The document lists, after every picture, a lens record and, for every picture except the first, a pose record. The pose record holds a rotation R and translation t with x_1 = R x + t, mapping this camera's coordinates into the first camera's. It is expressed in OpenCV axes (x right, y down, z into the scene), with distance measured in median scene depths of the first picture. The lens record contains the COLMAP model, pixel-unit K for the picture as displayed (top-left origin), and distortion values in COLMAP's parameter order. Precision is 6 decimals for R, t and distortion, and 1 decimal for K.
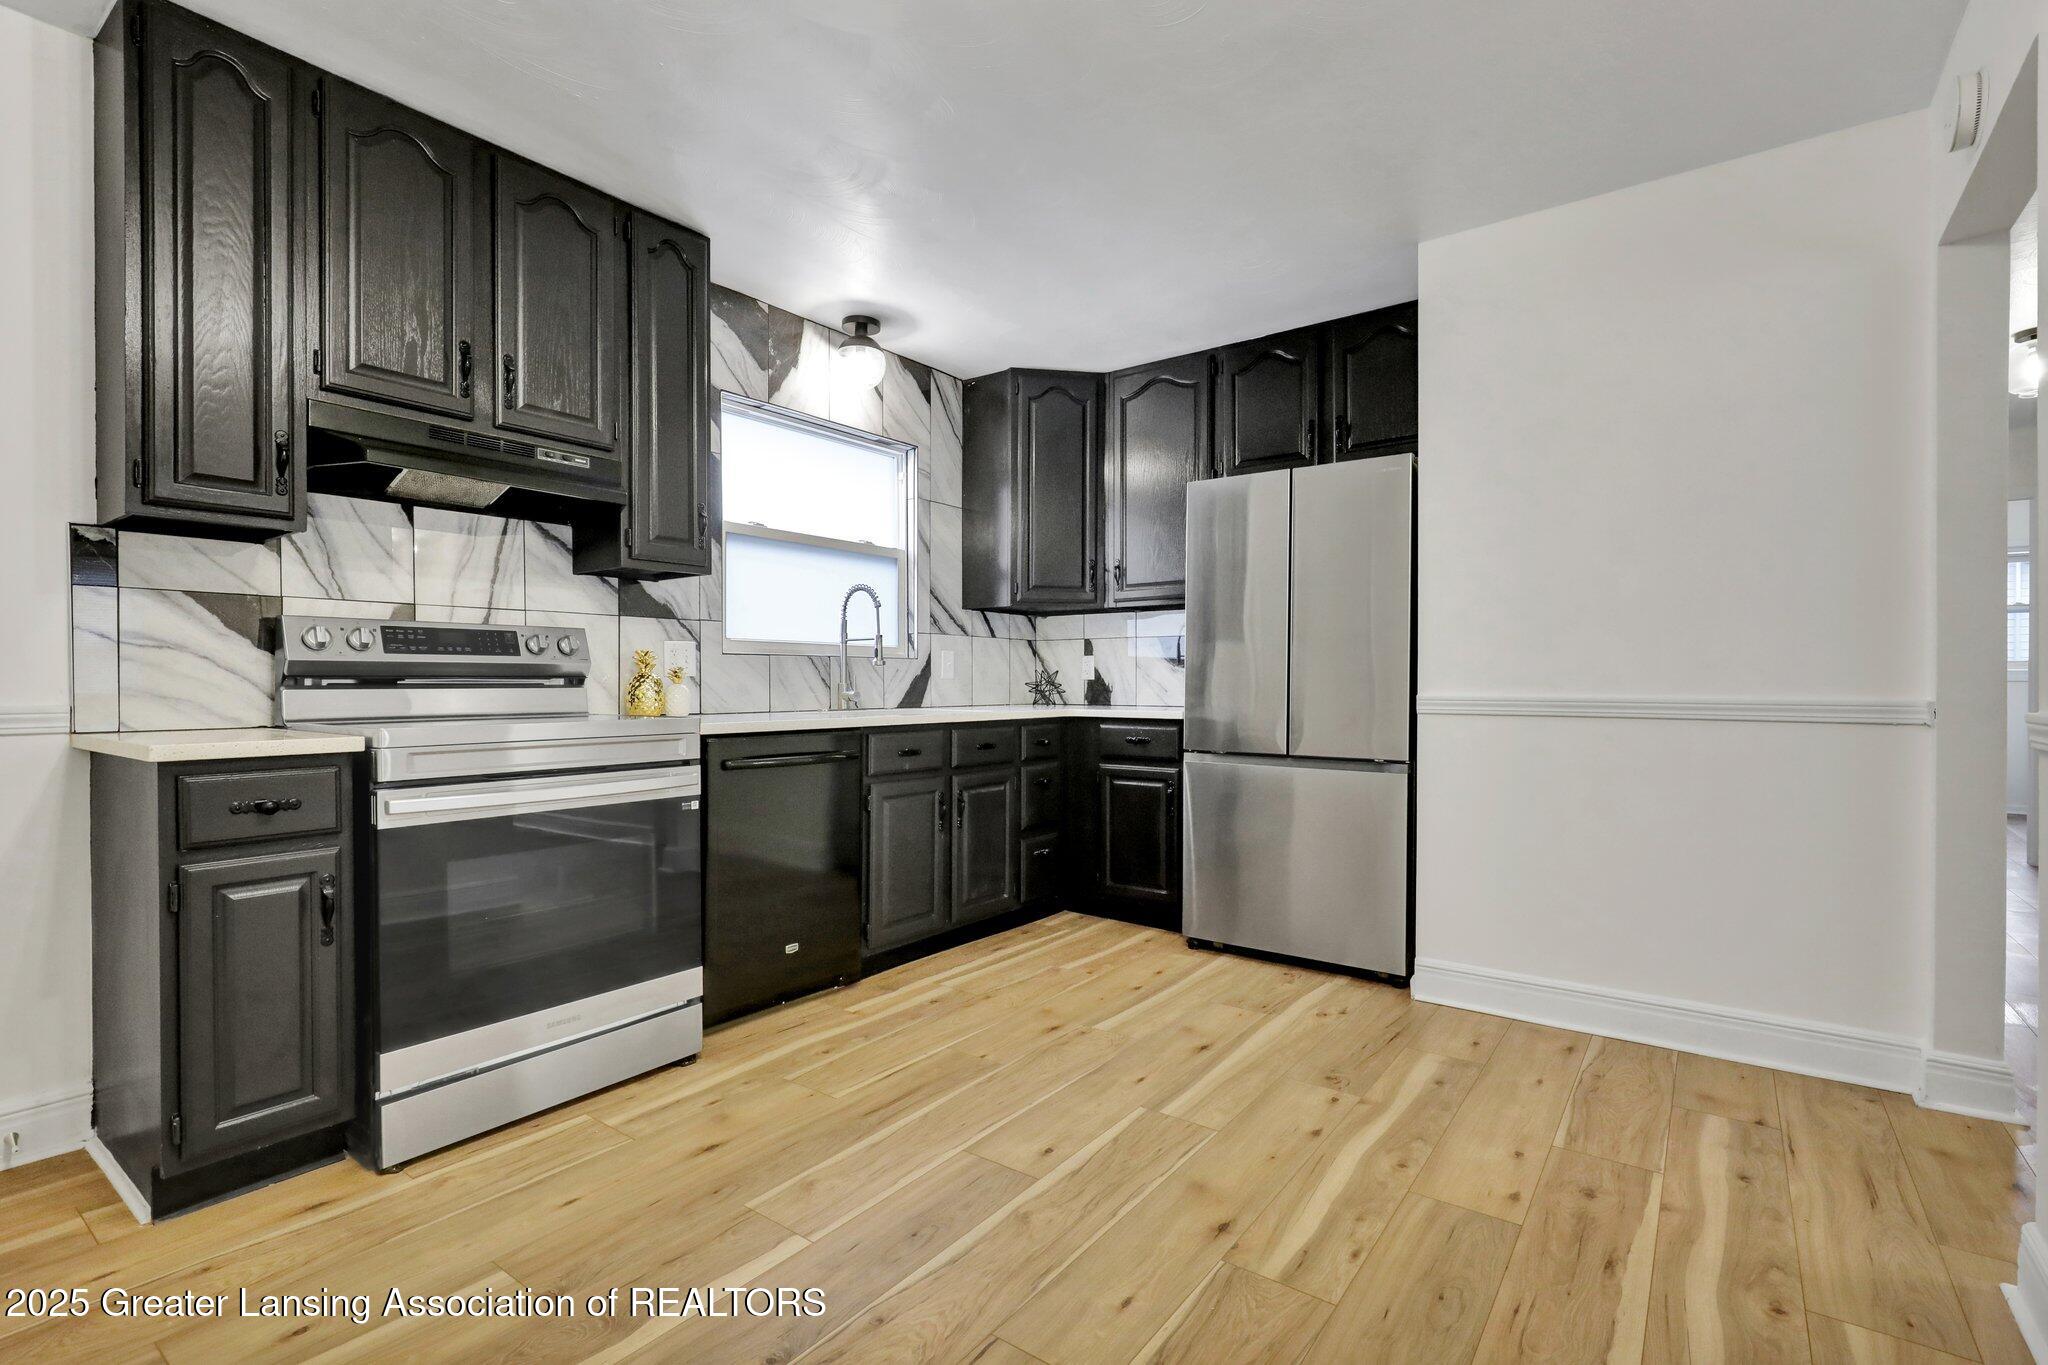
lens RADIAL K [[948.2, 0, 1019.8], [0, 948.2, 687.7], [0, 0, 1]] dist [0.011766, 0.000253]
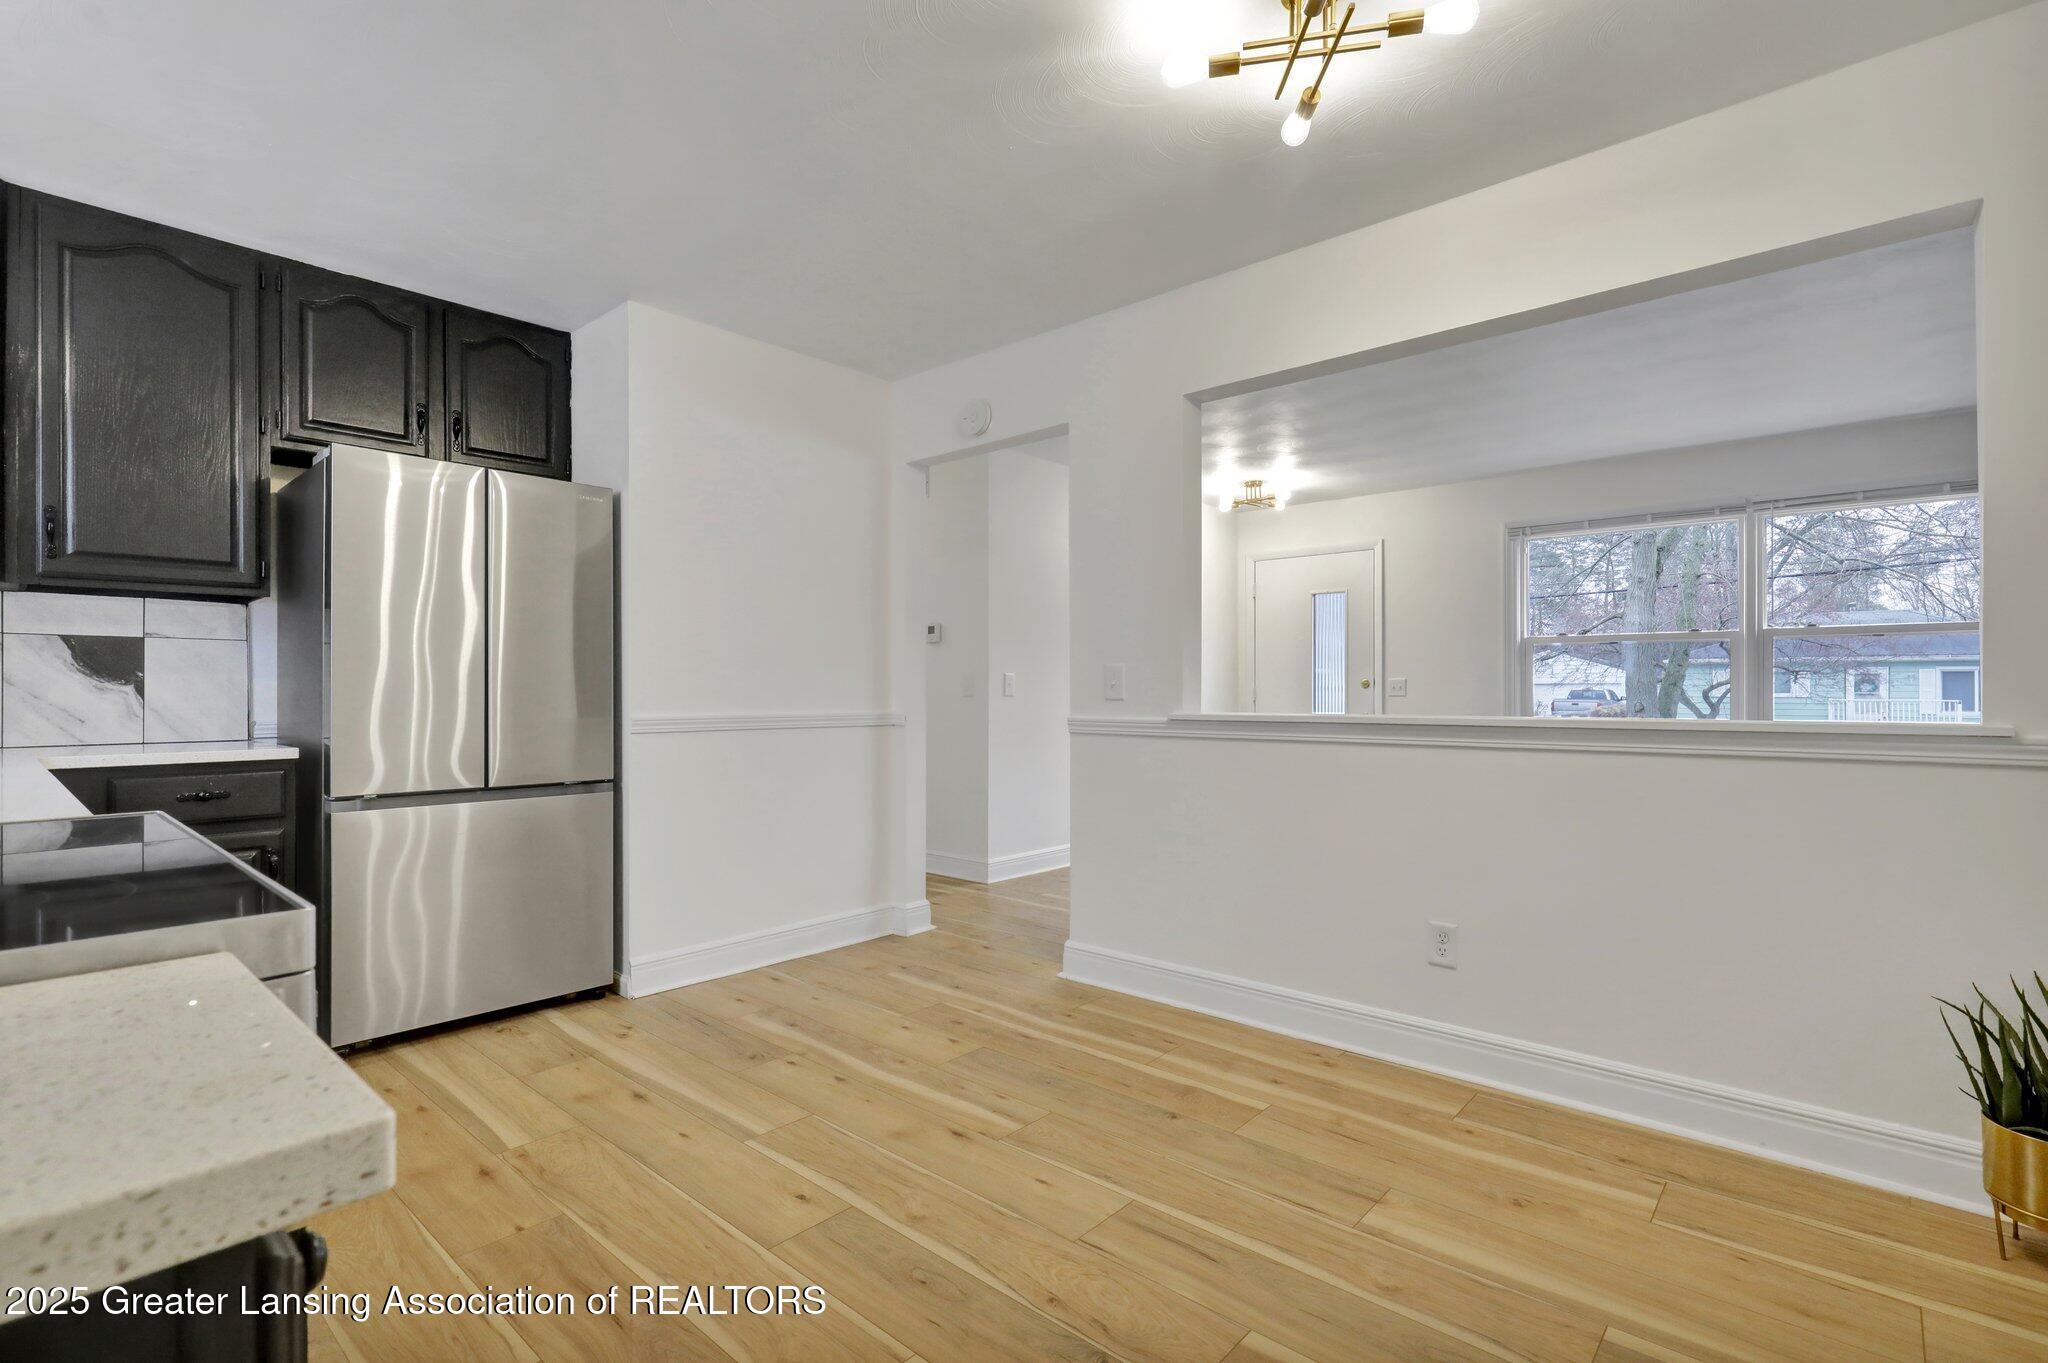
lens RADIAL K [[948.2, 0, 1020.8], [0, 948.2, 688.1], [0, 0, 1]] dist [0.011766, 0.000253]
pose [[0.089136, 0.004383, 0.996010, -0.802995], [0.003744, 0.999982, -0.004736, -0.022743], [-0.996012, 0.004151, 0.089118, 0.602772]]
